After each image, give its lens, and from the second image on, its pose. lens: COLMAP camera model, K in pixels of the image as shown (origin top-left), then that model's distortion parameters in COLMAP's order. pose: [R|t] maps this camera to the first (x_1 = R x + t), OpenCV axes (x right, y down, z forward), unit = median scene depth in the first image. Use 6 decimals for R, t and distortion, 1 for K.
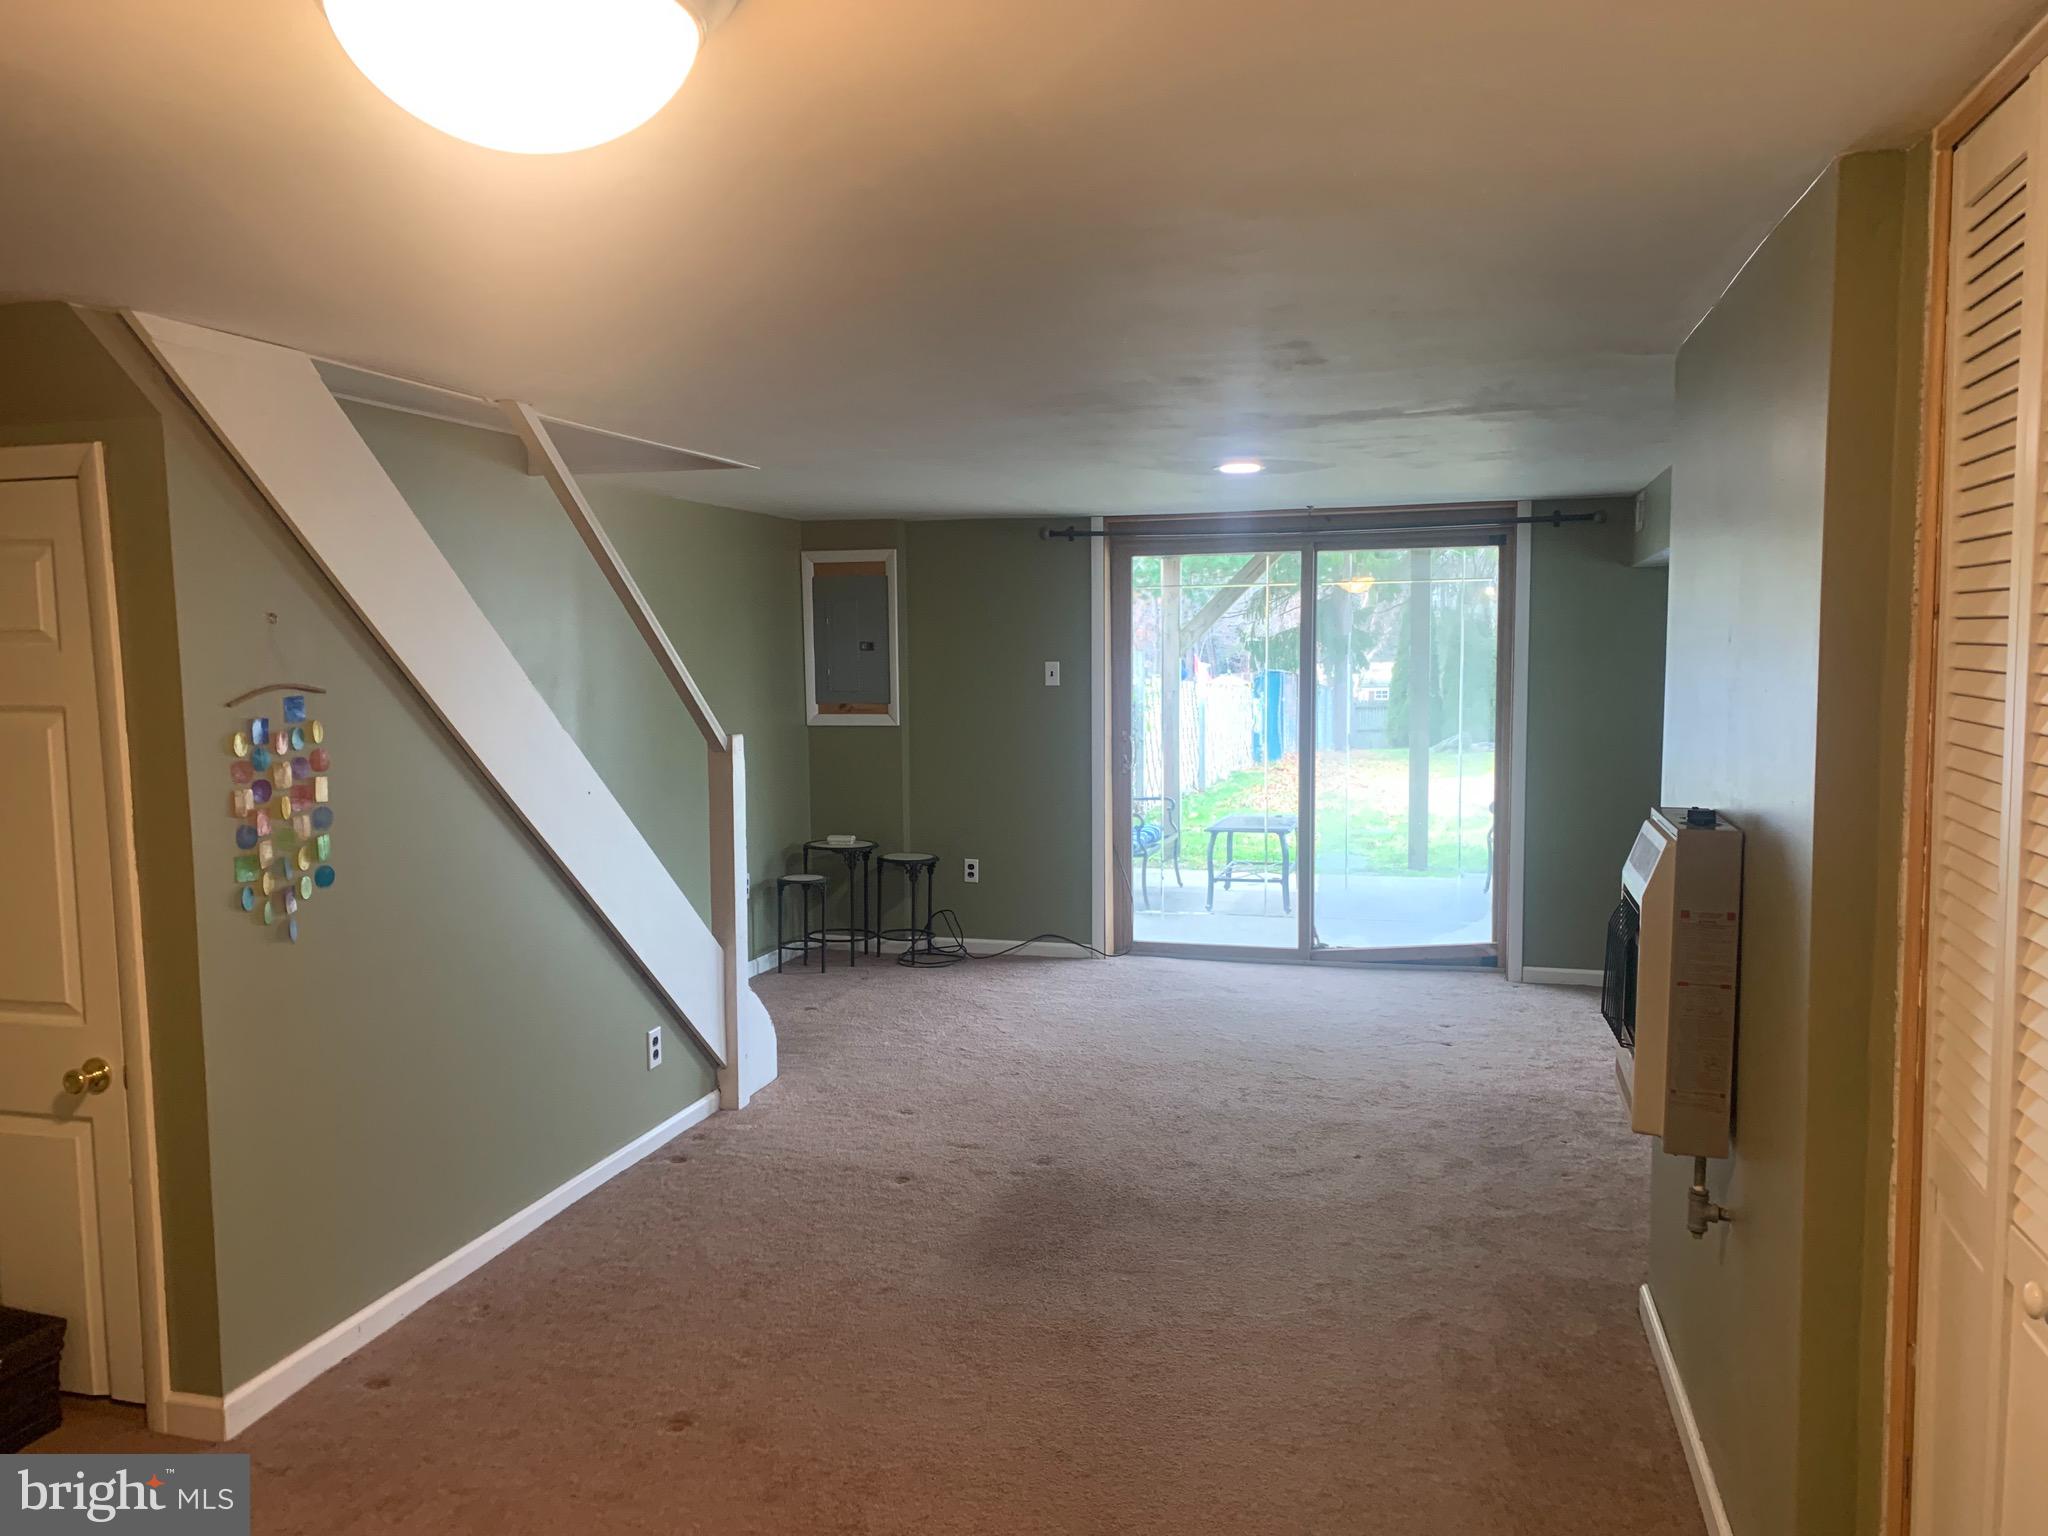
lens RADIAL K [[1548.2, 0, 1023.5], [0, 1548.2, 763.4], [0, 0, 1]] dist [0.045057, -0.007533]
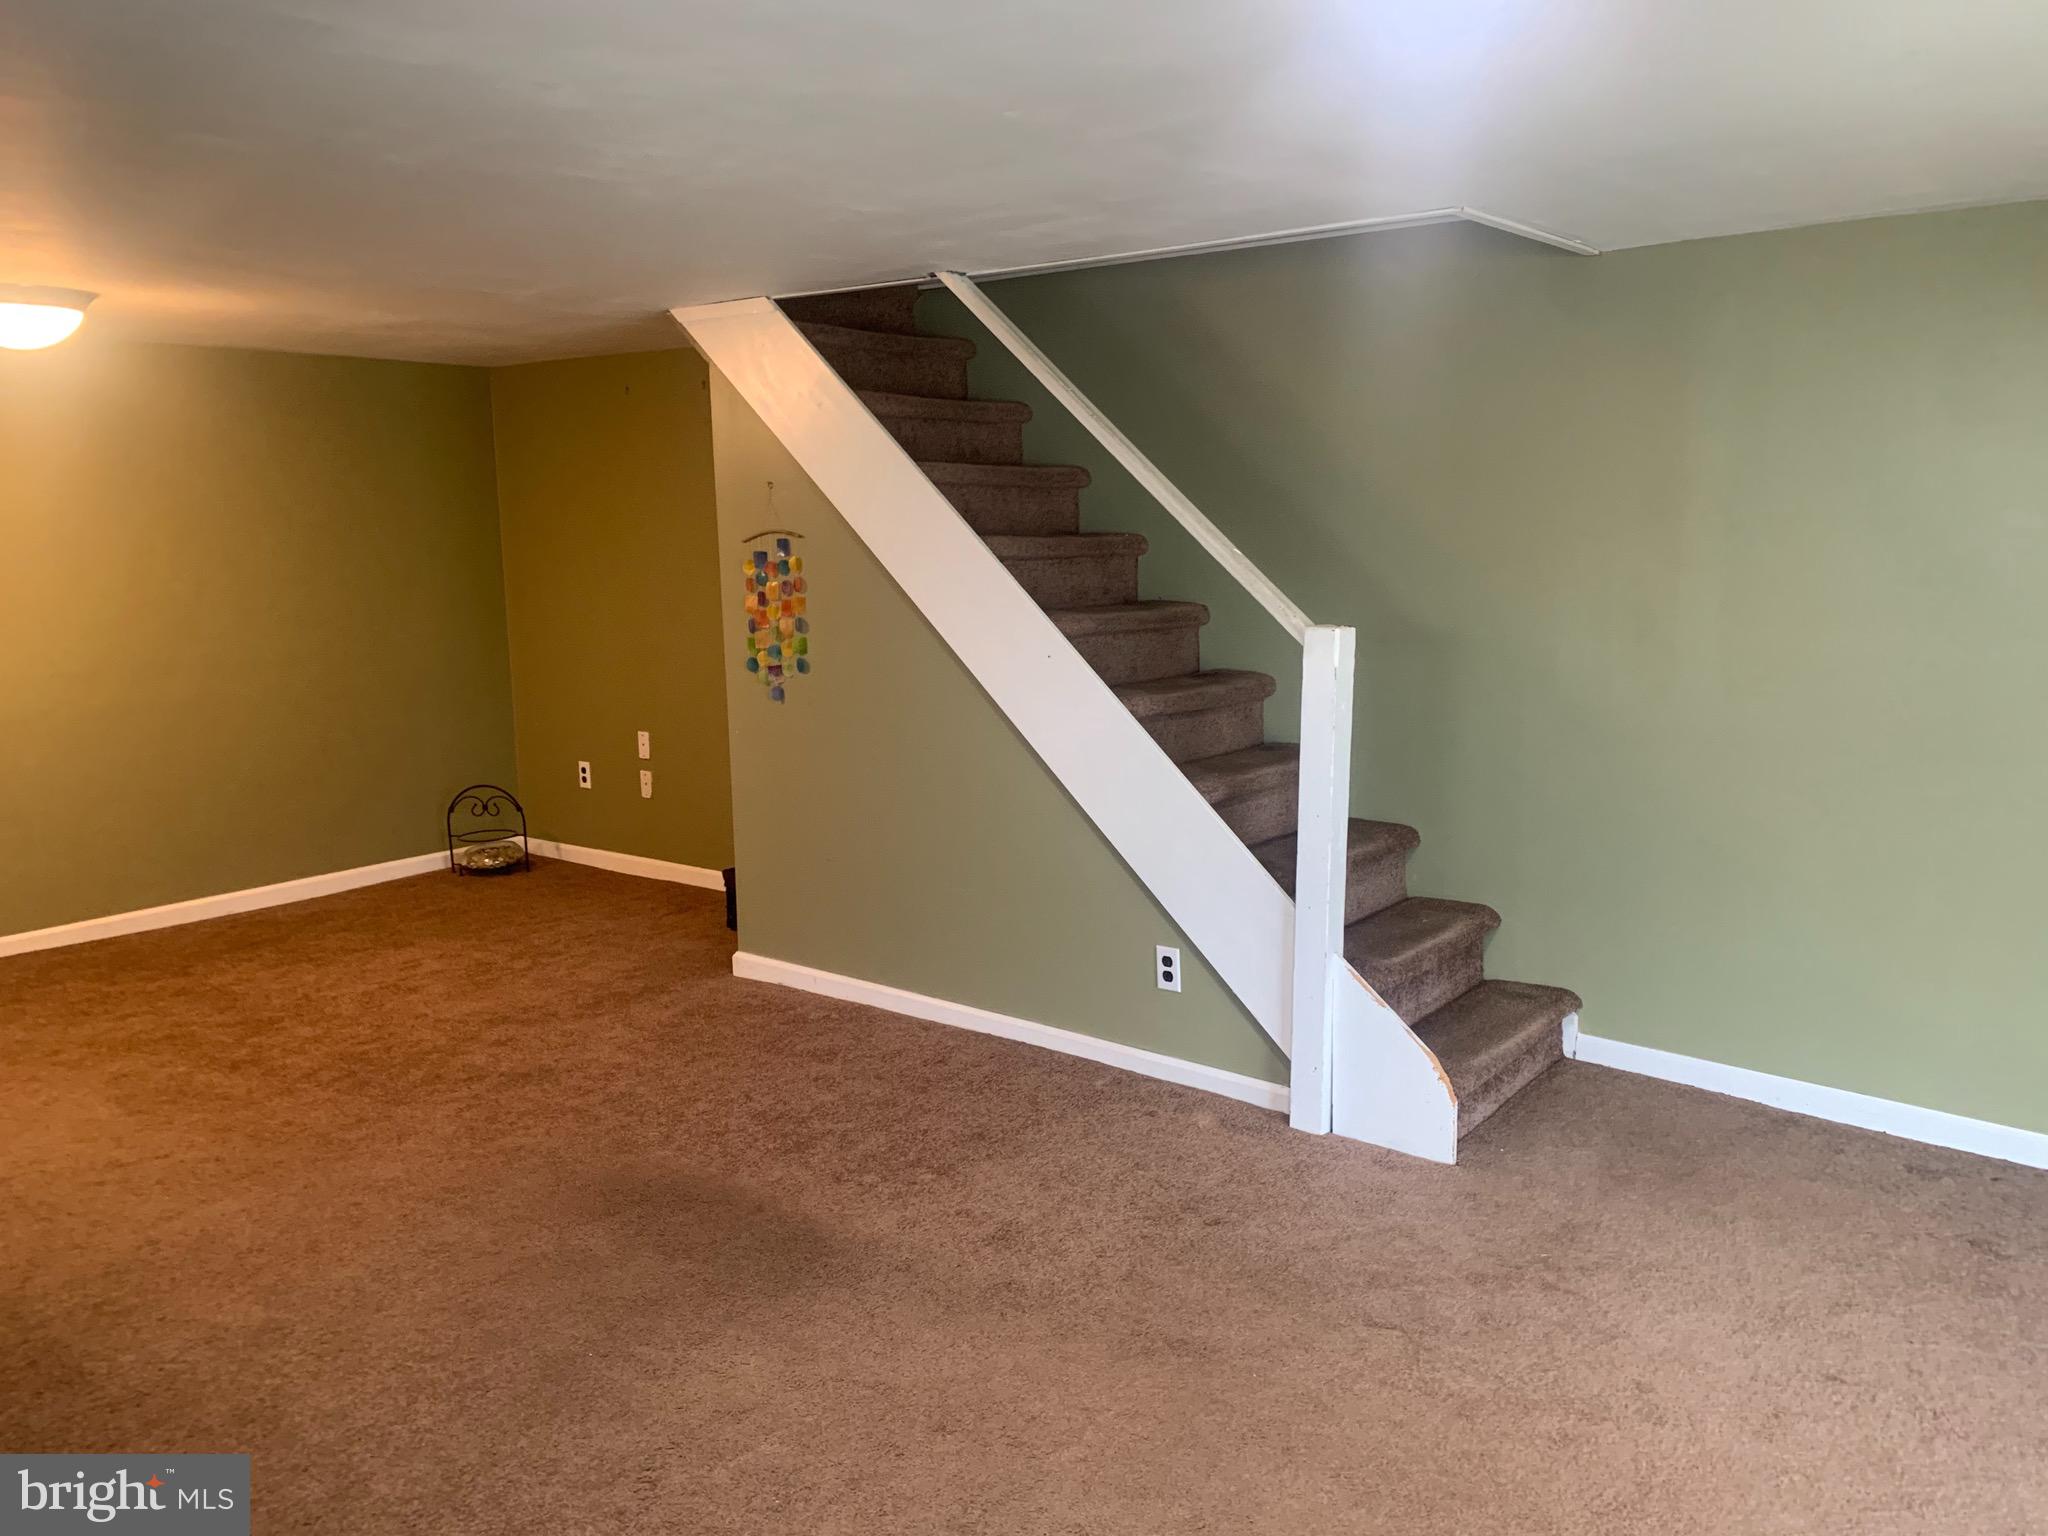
lens RADIAL K [[1548.2, 0, 1027.3], [0, 1548.2, 784.8], [0, 0, 1]] dist [0.045057, -0.007533]
pose [[-0.385497, 0.170903, -0.906744, 0.804155], [-0.059664, 0.976024, 0.209327, -0.135003], [0.920778, 0.134795, -0.366057, 1.766501]]
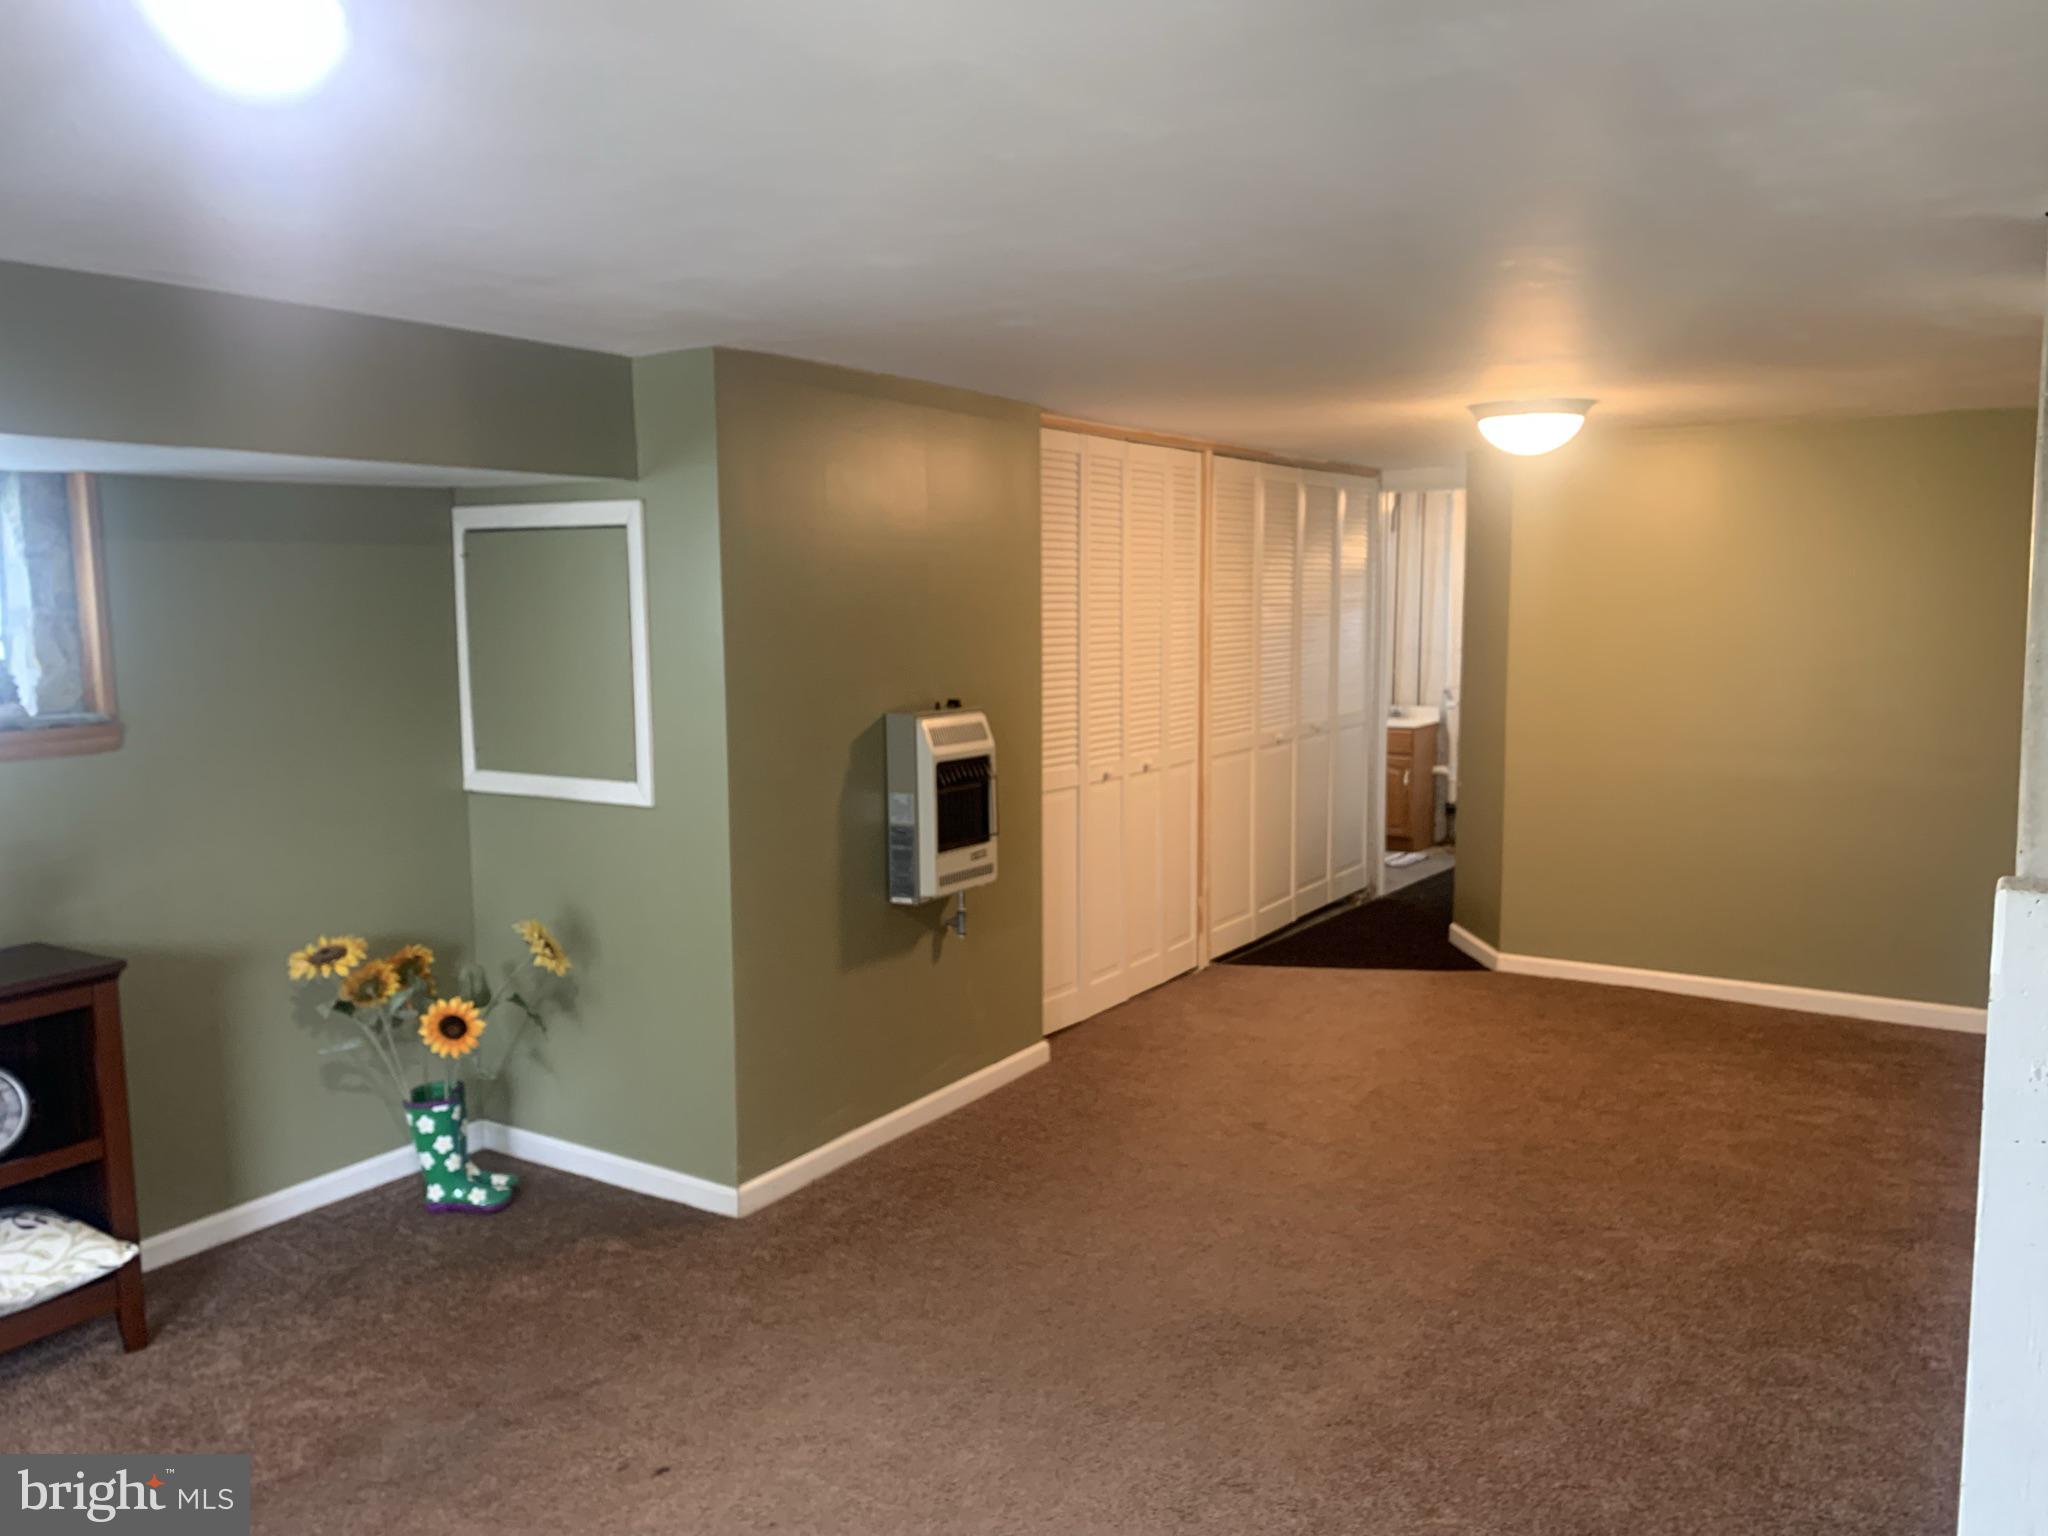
lens RADIAL K [[1577.6, 0, 1025.2], [0, 1577.6, 771.3], [0, 0, 1]] dist [-0.007456, -0.011759]
pose [[-0.955919, -0.016913, 0.293144, -0.130600], [0.039621, 0.981780, 0.185846, -0.169270], [-0.290946, 0.189268, -0.937832, 2.096386]]
